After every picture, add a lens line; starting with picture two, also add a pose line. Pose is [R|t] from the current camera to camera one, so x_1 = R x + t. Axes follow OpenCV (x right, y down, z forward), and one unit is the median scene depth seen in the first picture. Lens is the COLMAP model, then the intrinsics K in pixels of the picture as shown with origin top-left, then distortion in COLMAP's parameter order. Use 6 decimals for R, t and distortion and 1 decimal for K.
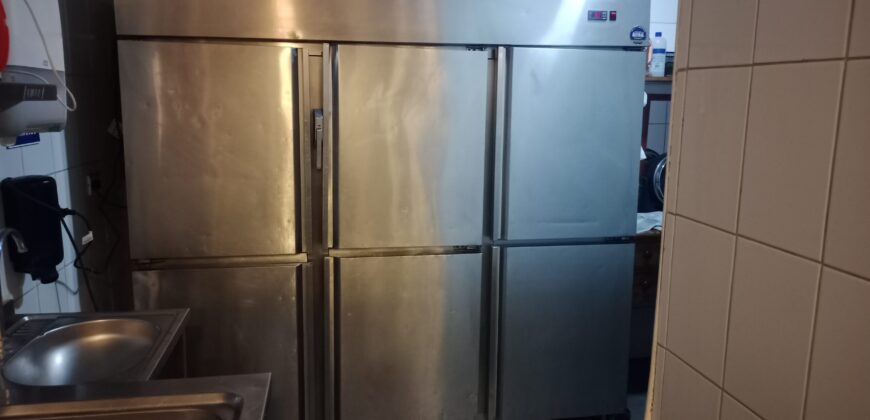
lens RADIAL K [[633.5, 0, 434.6], [0, 633.5, 209.1], [0, 0, 1]] dist [0.057270, -0.061895]
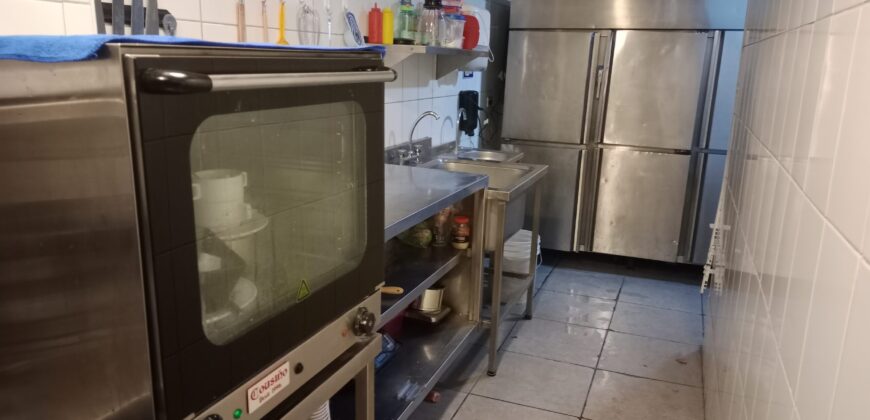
lens RADIAL K [[633.5, 0, 437.8], [0, 633.5, 213.8], [0, 0, 1]] dist [0.057270, -0.061895]
pose [[0.853609, 0.132626, -0.503749, 0.401374], [-0.120321, 0.991095, 0.057047, 0.221217], [0.506828, 0.011916, 0.861965, -0.841465]]
